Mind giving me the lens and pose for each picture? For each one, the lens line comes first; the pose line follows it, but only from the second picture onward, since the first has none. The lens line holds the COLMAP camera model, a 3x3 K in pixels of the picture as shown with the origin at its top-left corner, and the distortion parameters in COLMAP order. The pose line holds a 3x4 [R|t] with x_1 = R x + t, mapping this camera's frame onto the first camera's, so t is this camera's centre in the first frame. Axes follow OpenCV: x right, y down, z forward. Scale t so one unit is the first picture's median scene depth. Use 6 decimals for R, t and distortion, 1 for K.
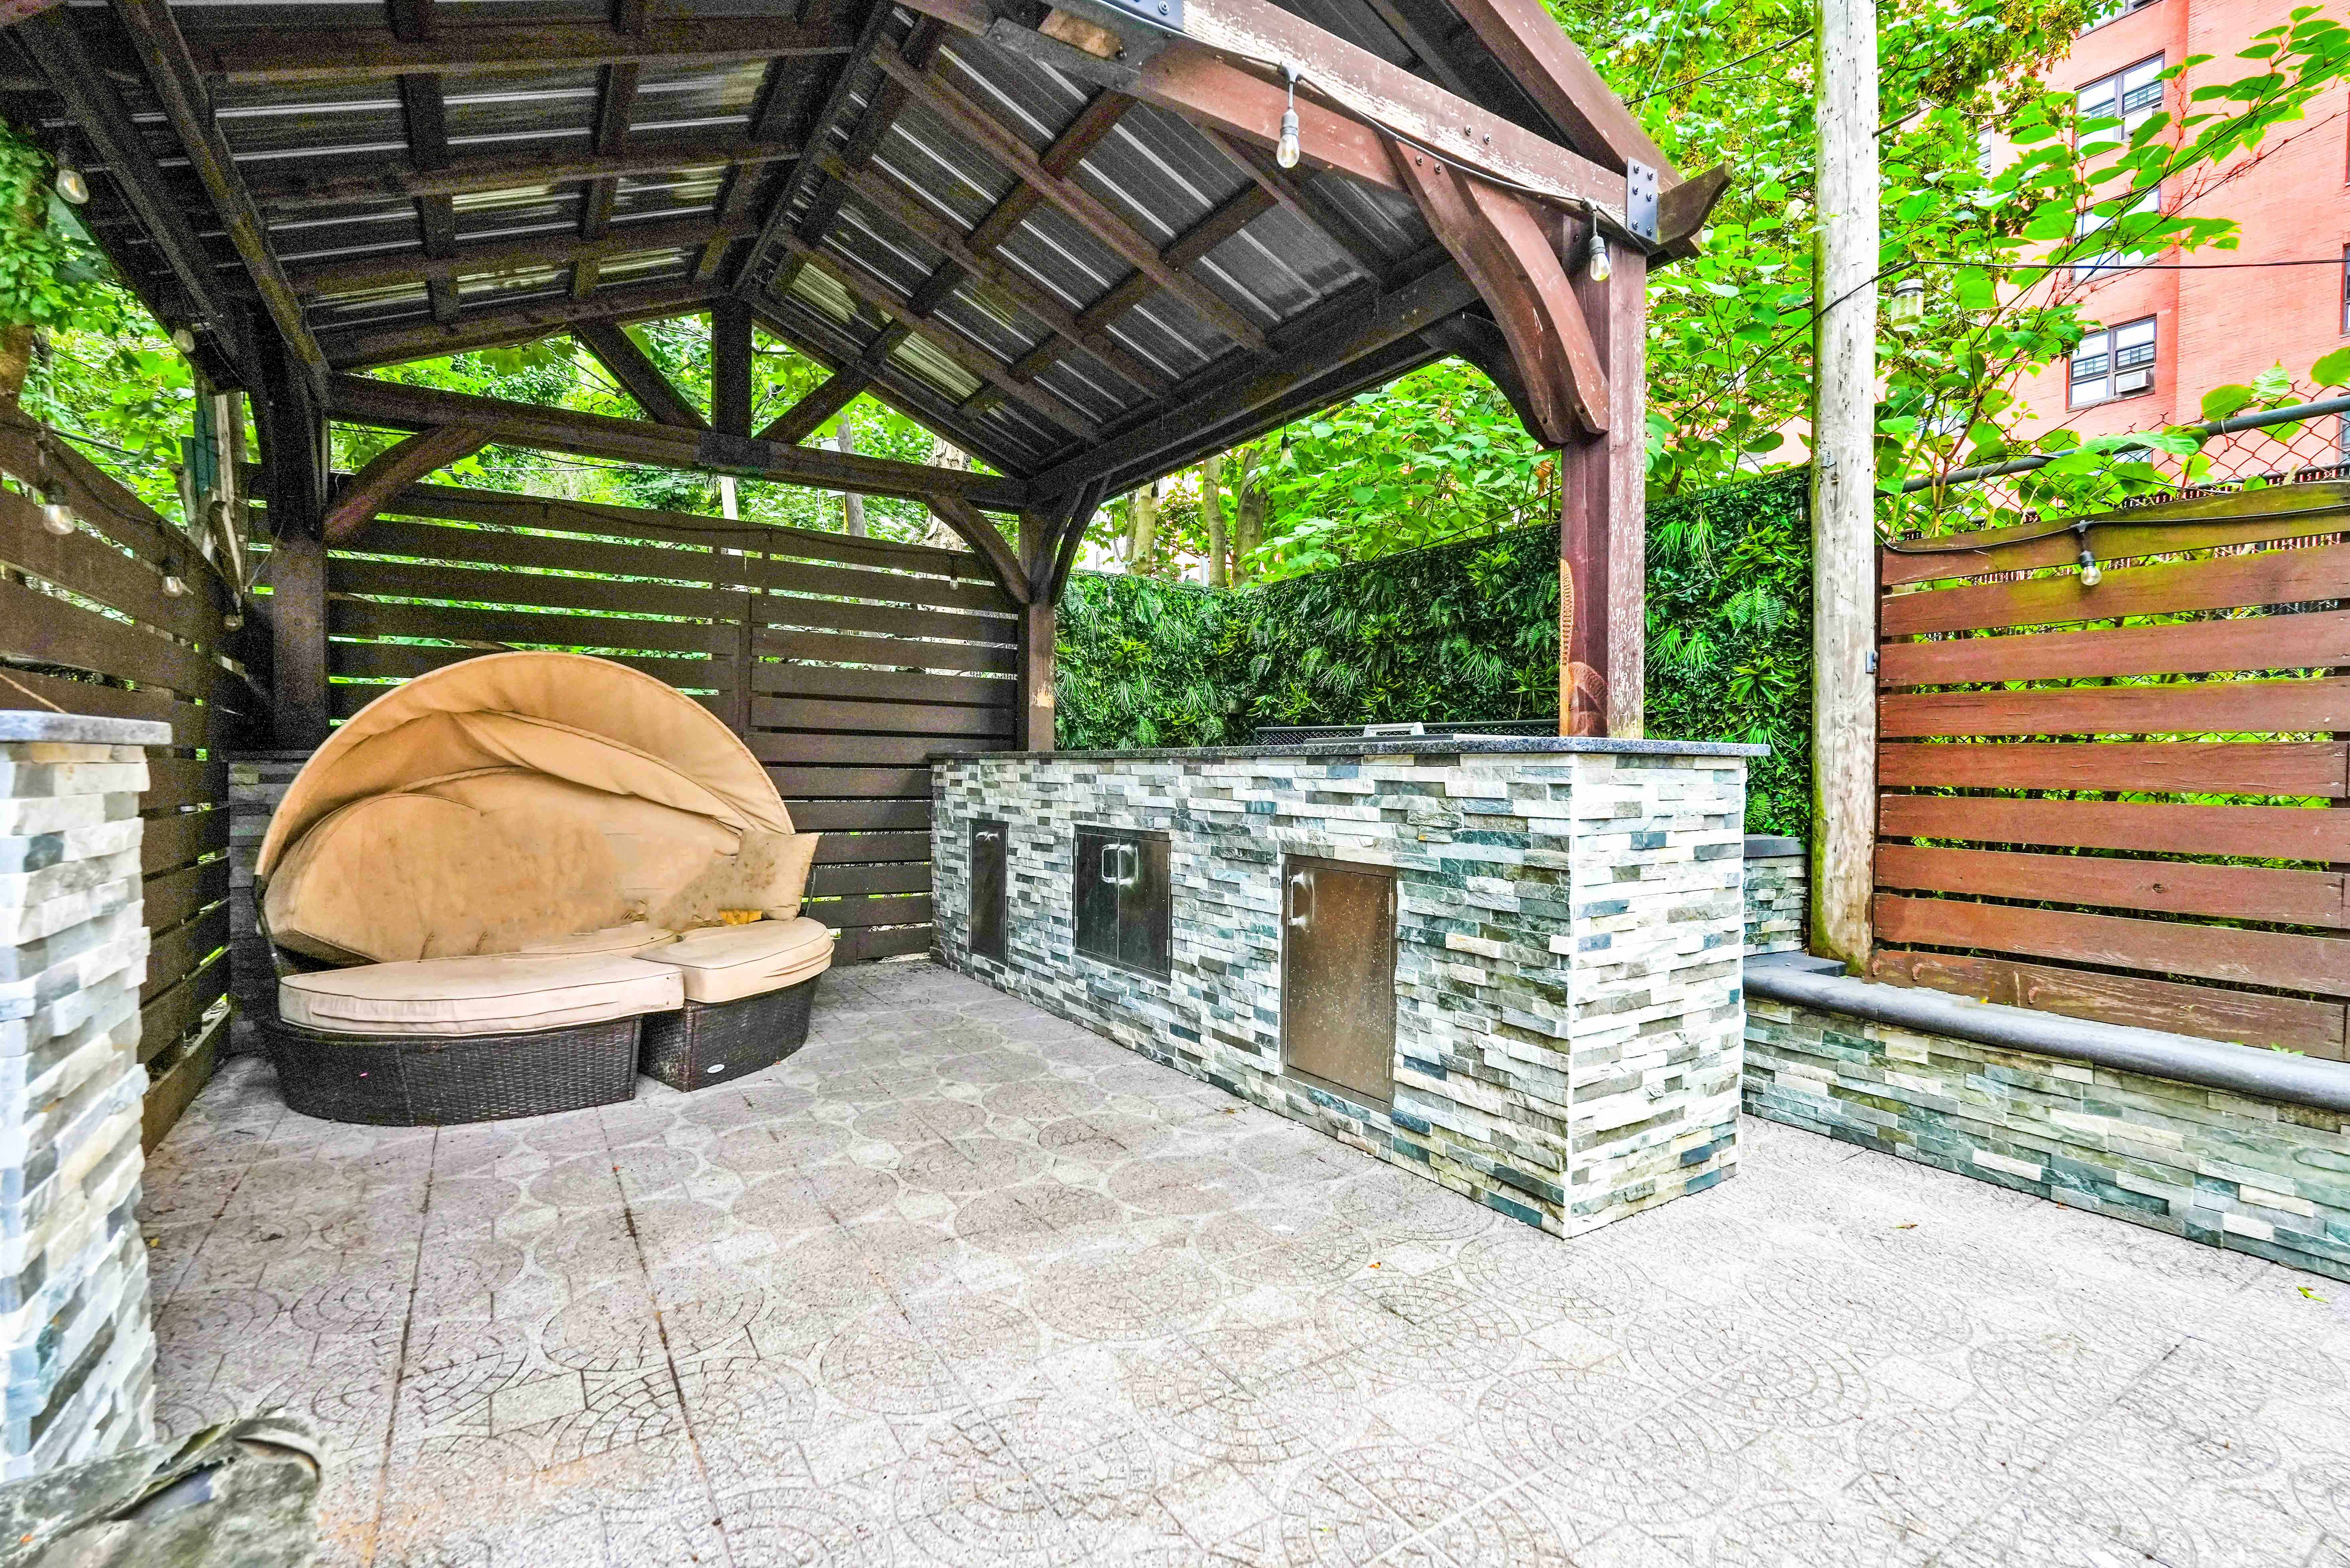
lens RADIAL K [[1076.4, 0, 1173.3], [0, 1076.4, 783.4], [0, 0, 1]] dist [-0.001941, -0.000272]
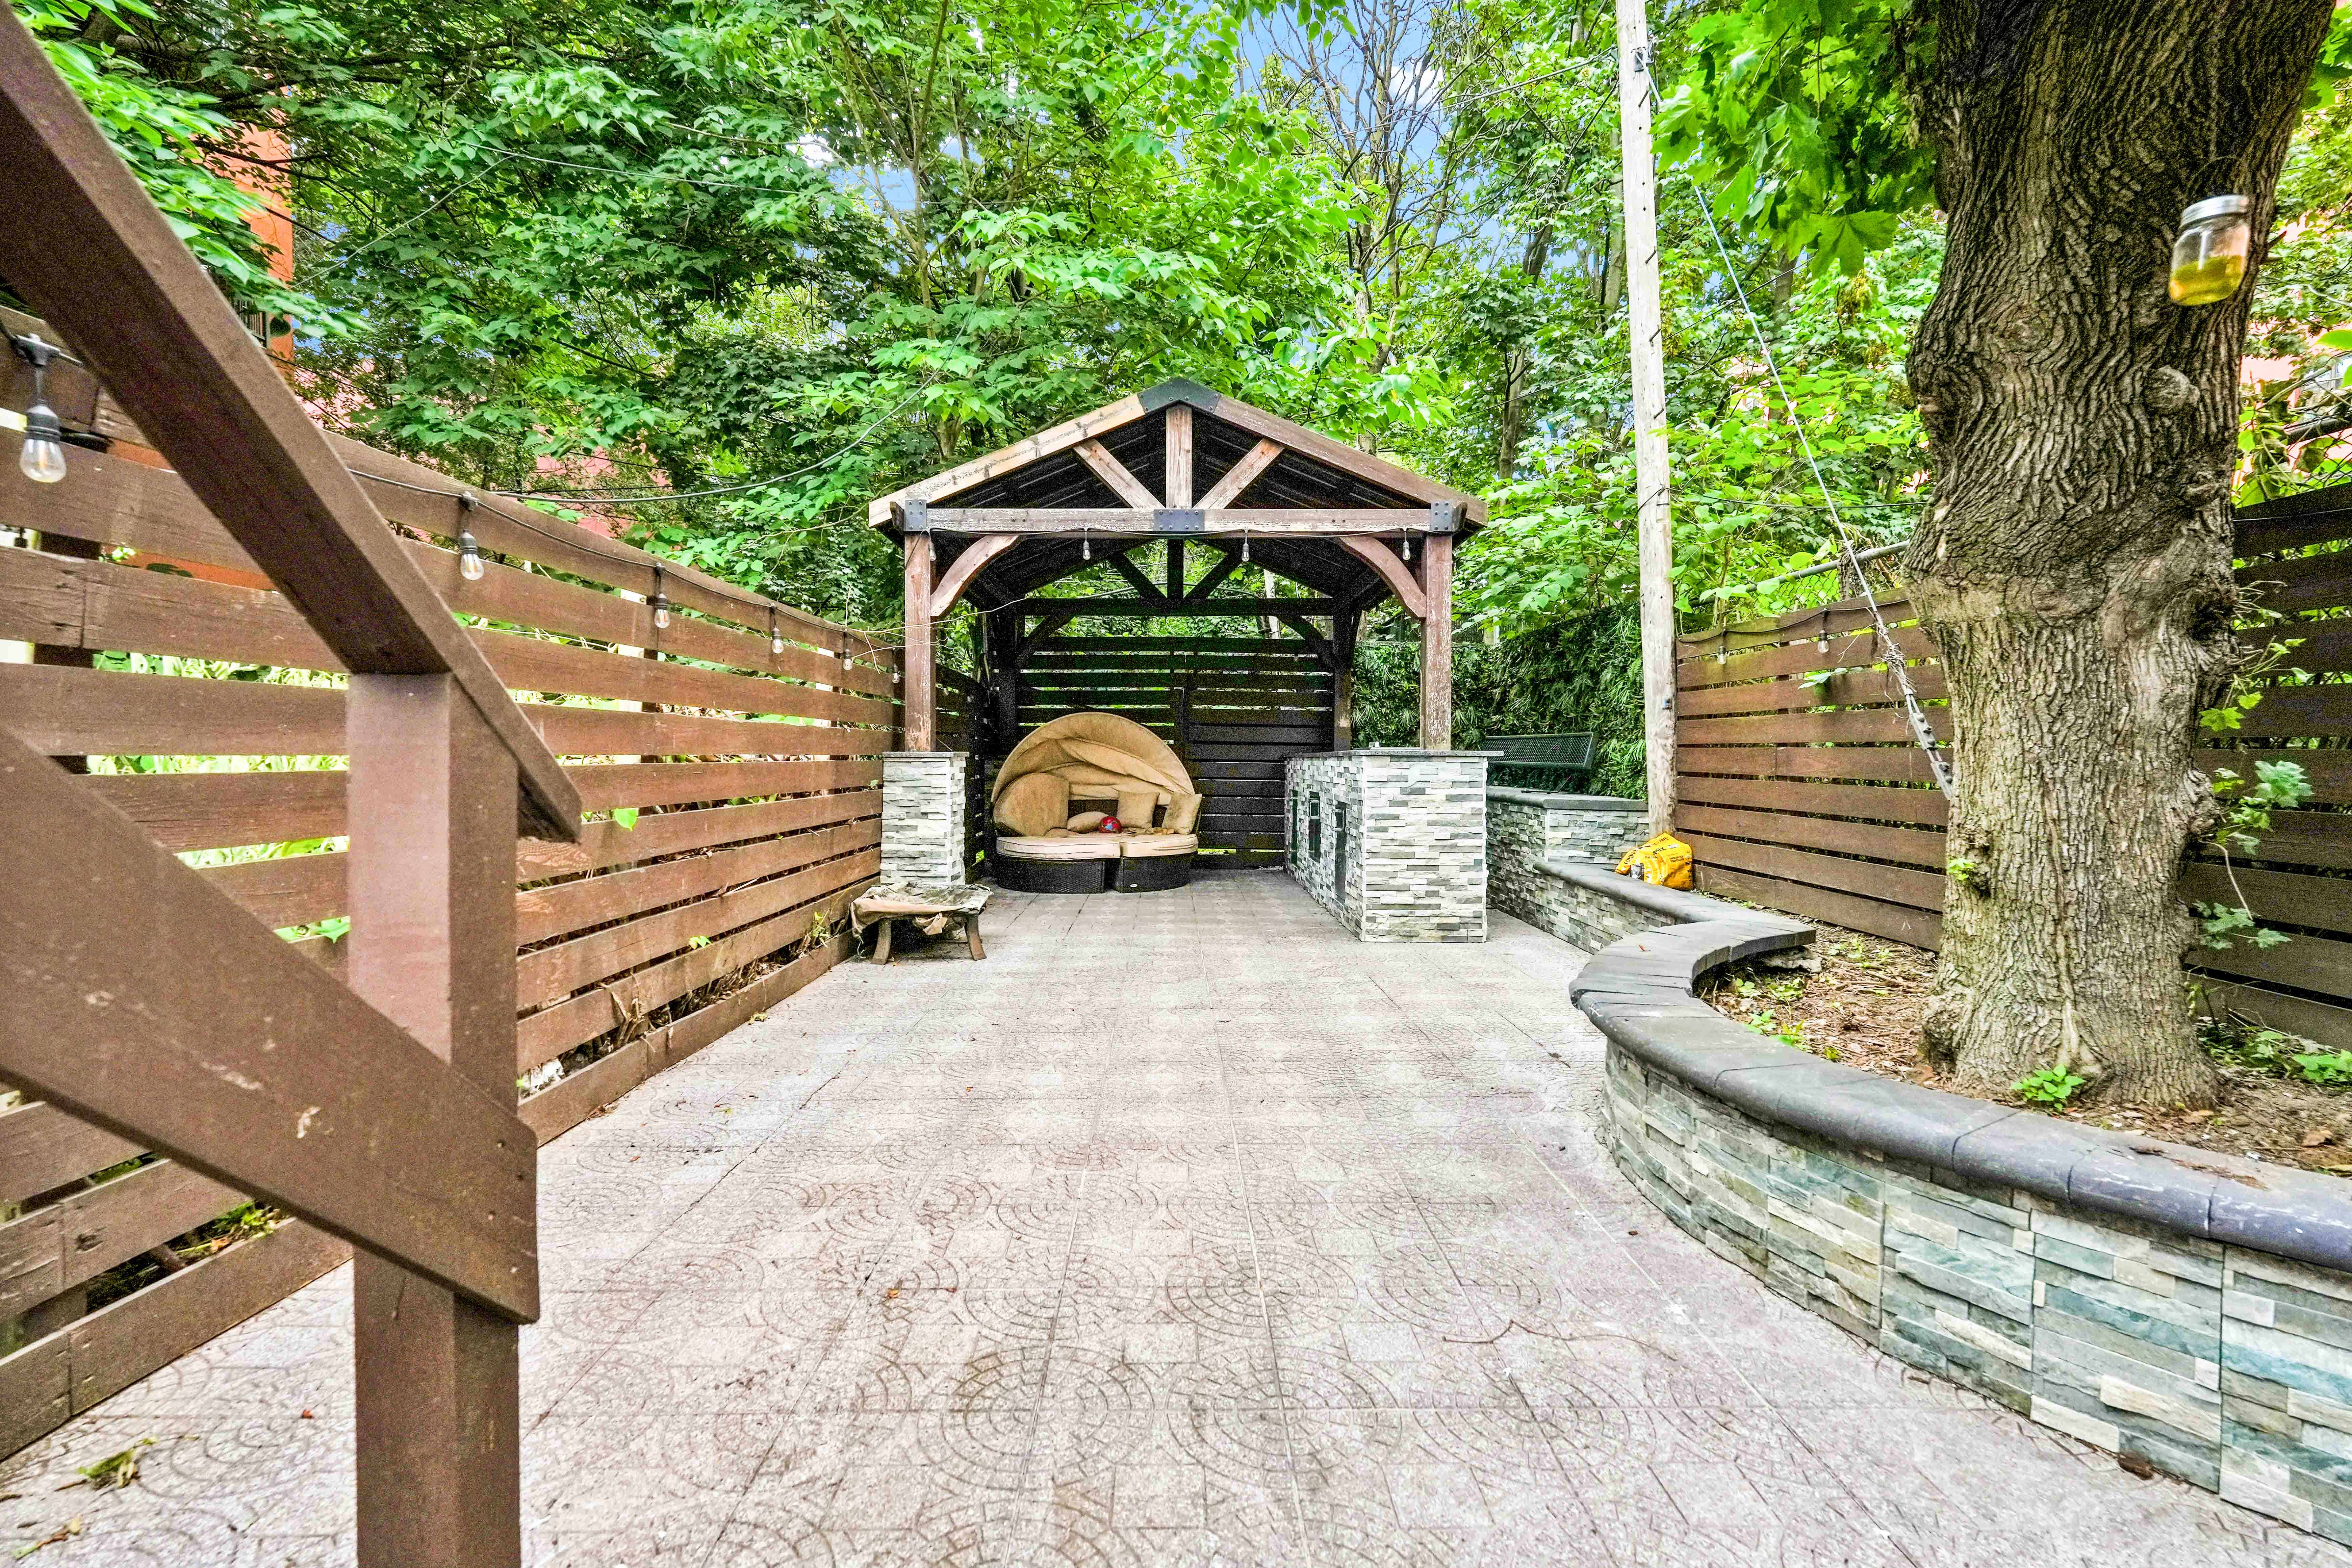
lens RADIAL K [[1077.2, 0, 1177.2], [0, 1077.2, 773.4], [0, 0, 1]] dist [-0.001941, -0.000272]
pose [[0.845050, 0.003622, -0.534675, 0.966278], [-0.005509, 0.999983, -0.001933, 0.015174], [0.534659, 0.004579, 0.845056, -1.015613]]
